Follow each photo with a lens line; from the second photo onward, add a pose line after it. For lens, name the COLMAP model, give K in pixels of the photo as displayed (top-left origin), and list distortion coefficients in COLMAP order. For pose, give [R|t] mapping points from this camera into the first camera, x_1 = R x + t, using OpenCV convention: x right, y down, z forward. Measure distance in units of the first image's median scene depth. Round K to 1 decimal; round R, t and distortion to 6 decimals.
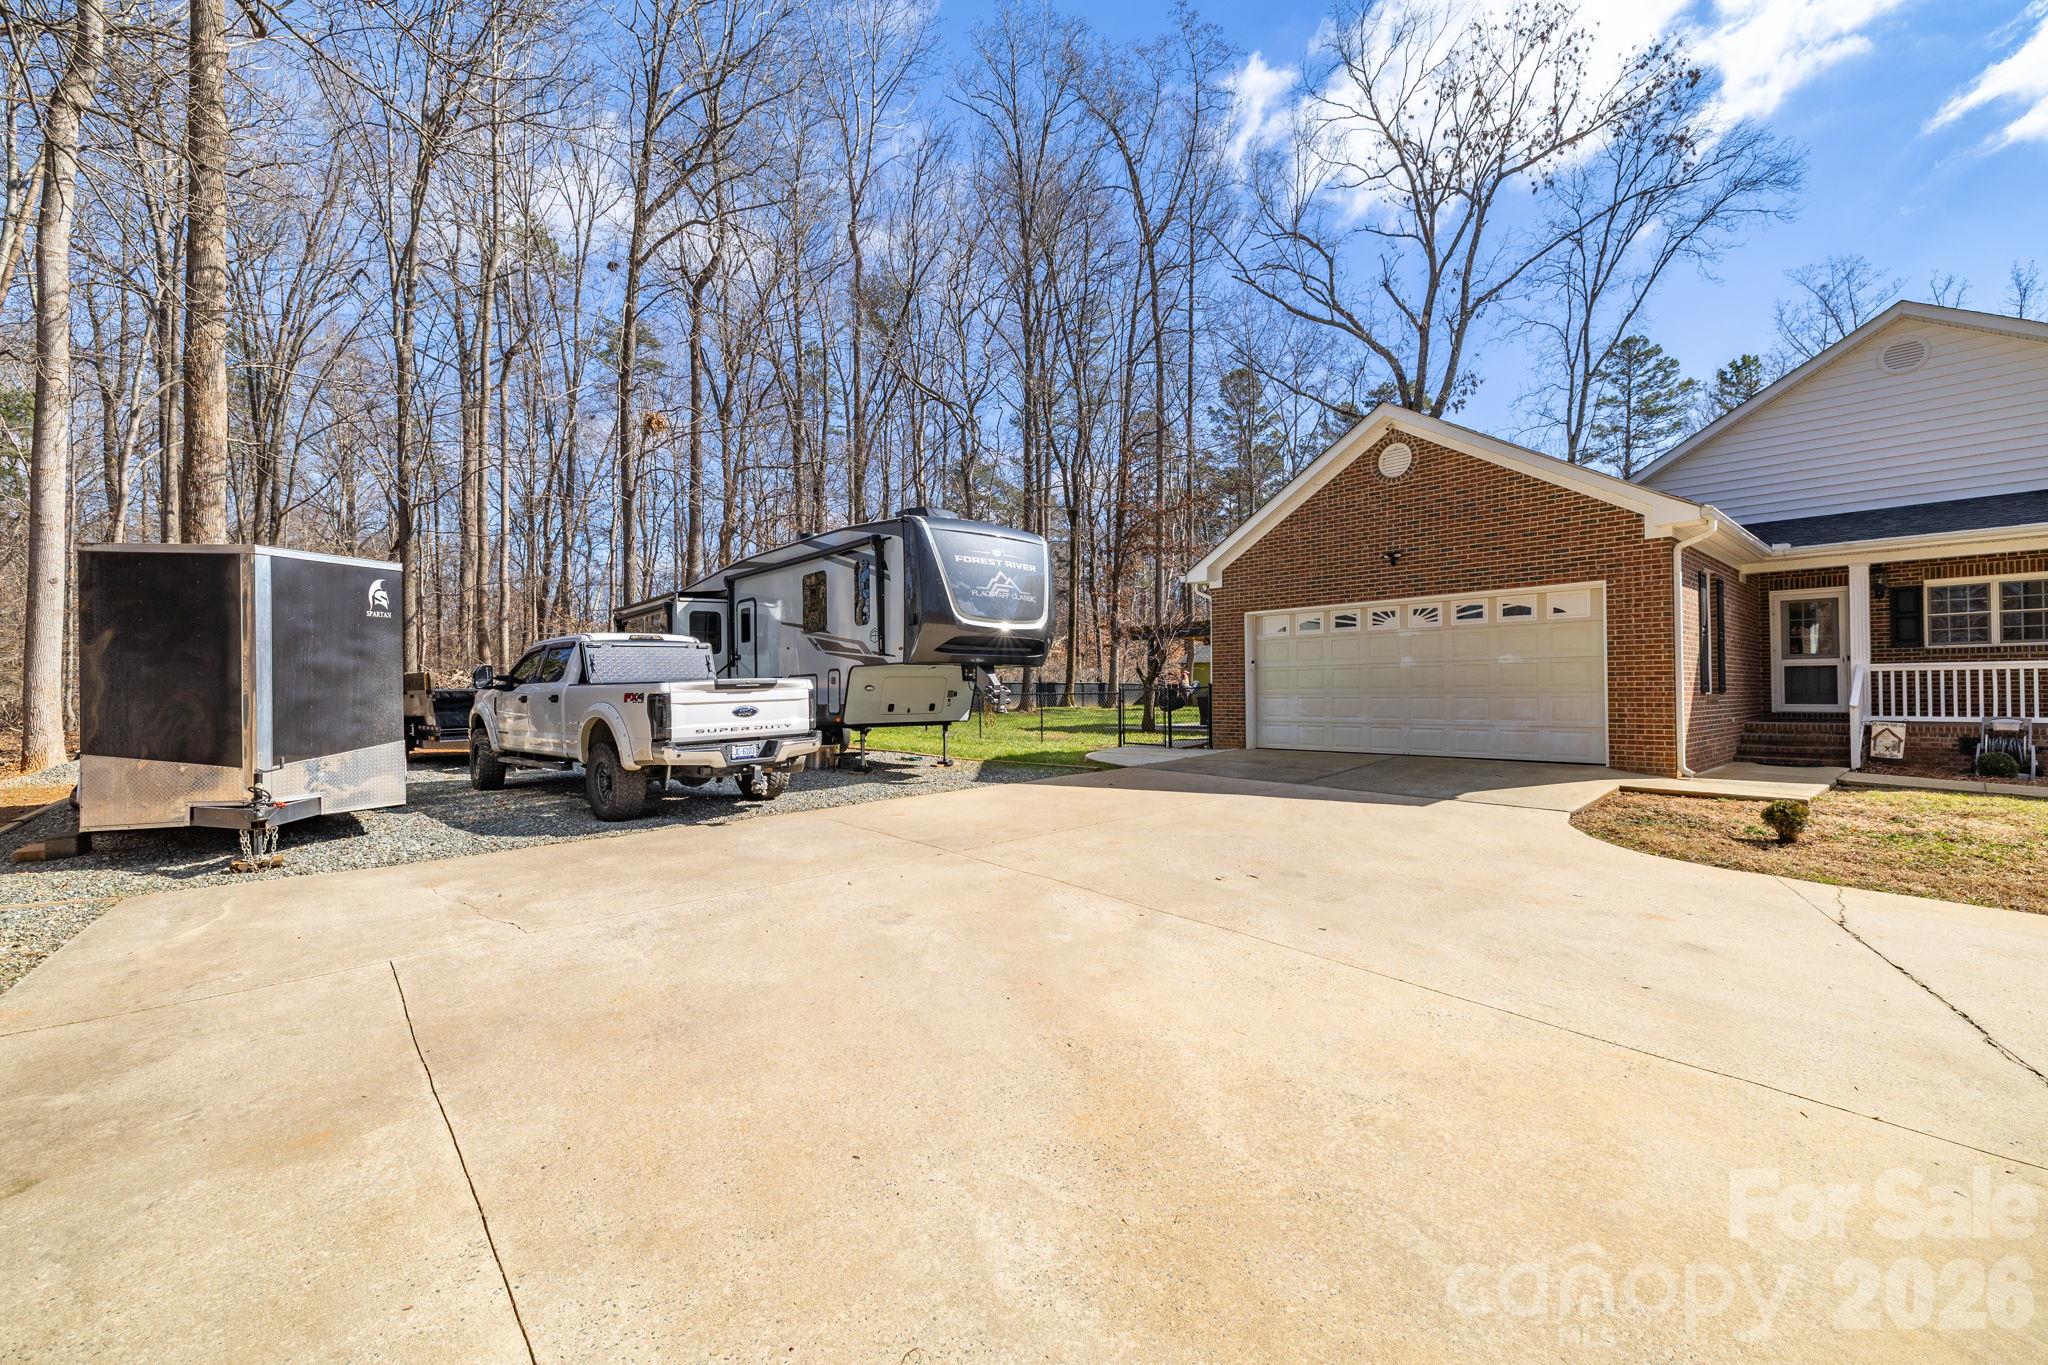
lens RADIAL K [[854.6, 0, 1031.9], [0, 854.6, 684.1], [0, 0, 1]] dist [0.000536, 0.000215]
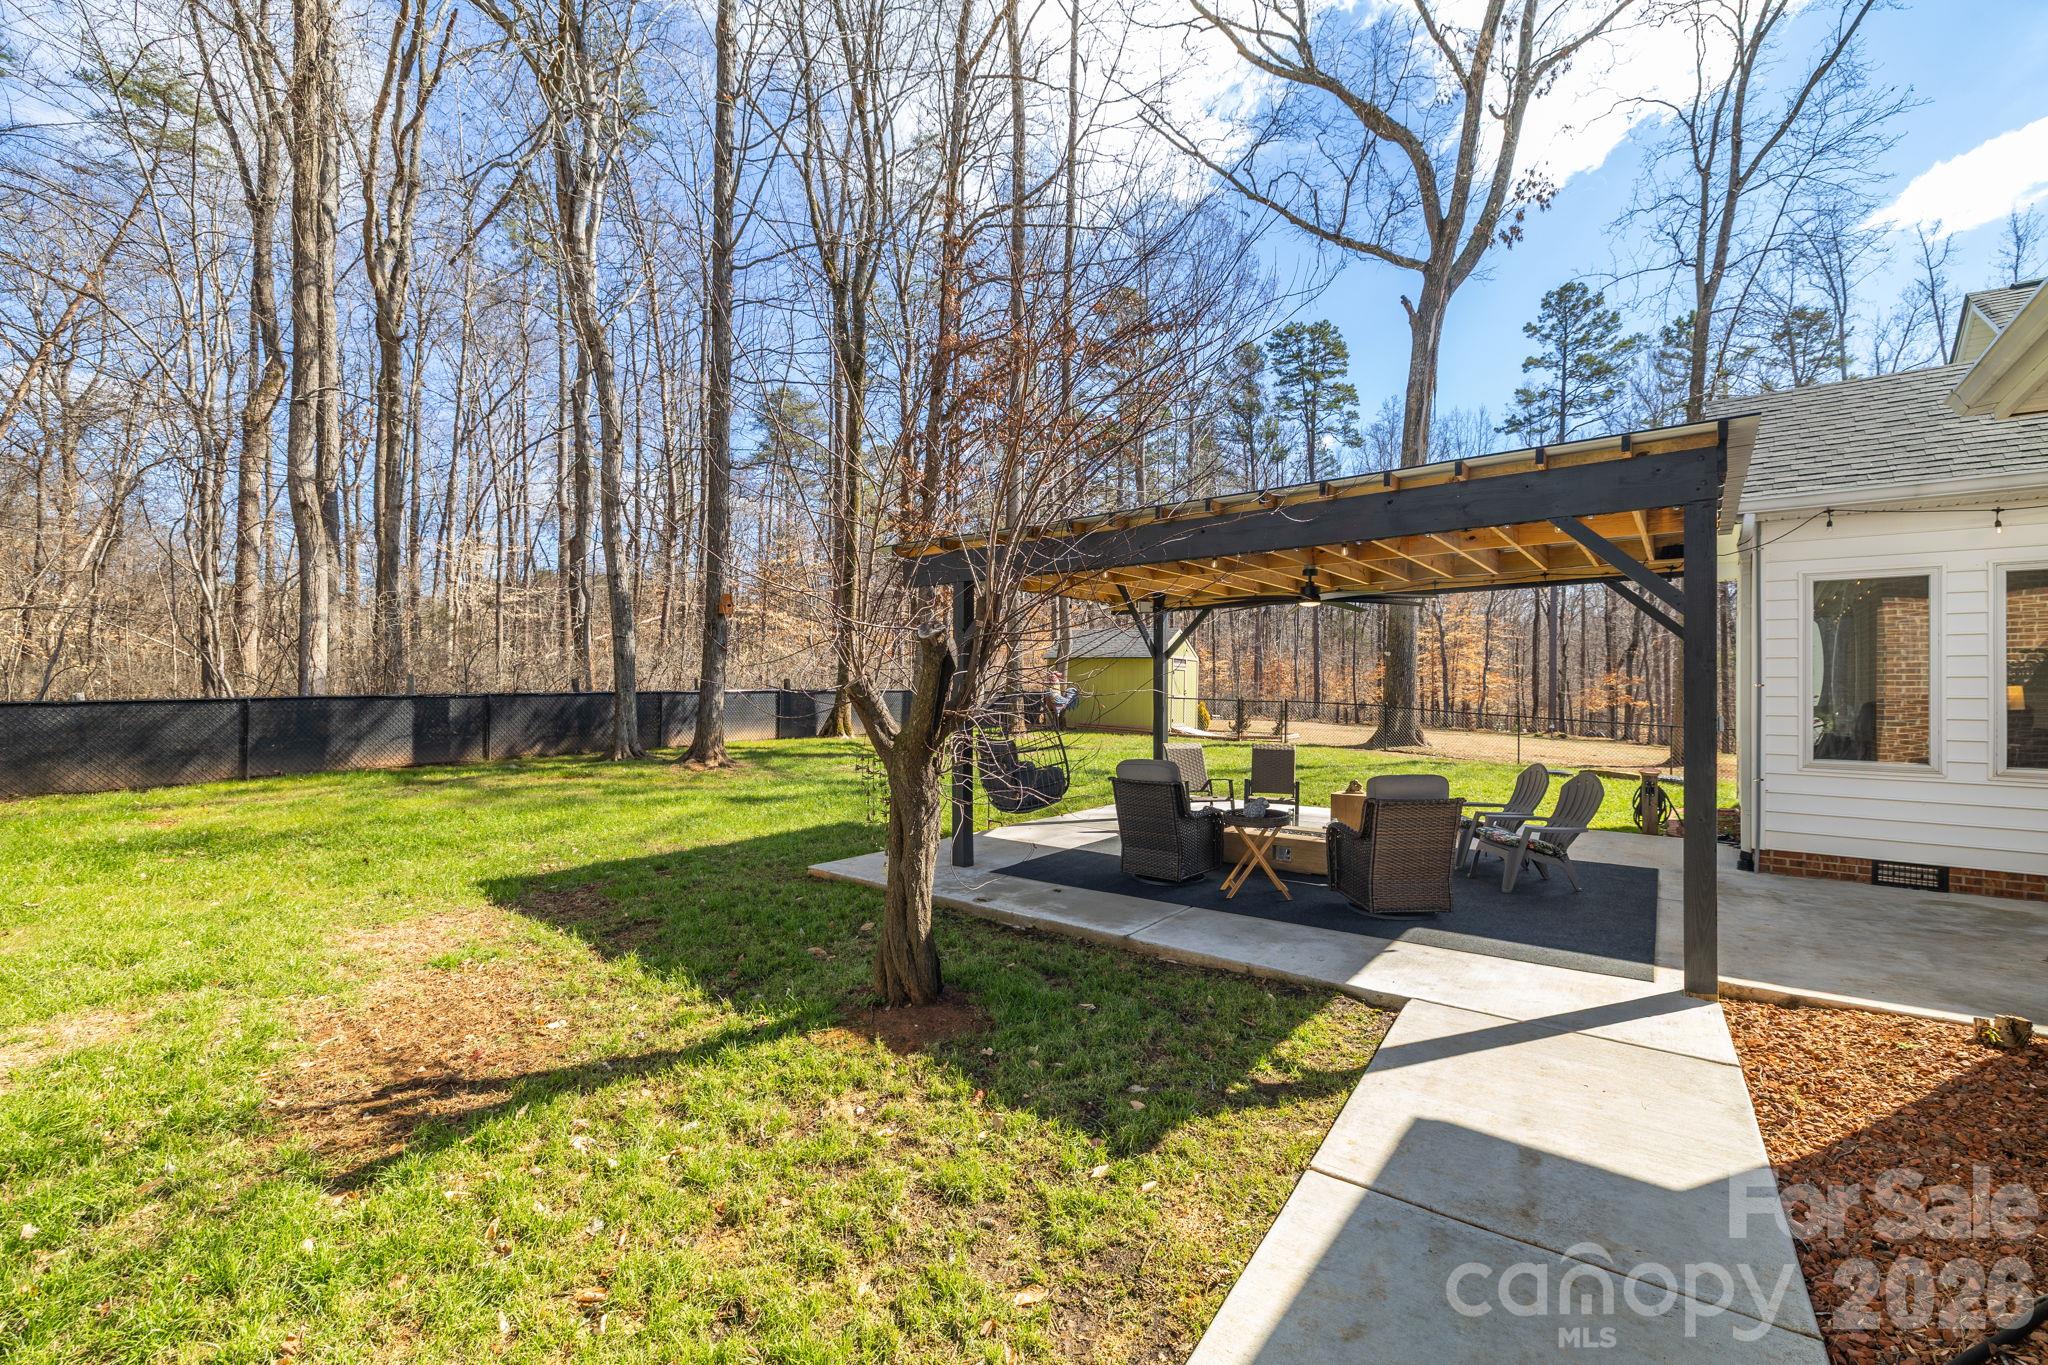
lens RADIAL K [[854.6, 0, 1031.9], [0, 854.6, 684.1], [0, 0, 1]] dist [0.000536, 0.000215]
pose [[0.986959, 0.009882, 0.160668, 0.064863], [-0.011022, 0.999920, 0.006208, -0.010440], [-0.160594, -0.007898, 0.986989, 0.397941]]
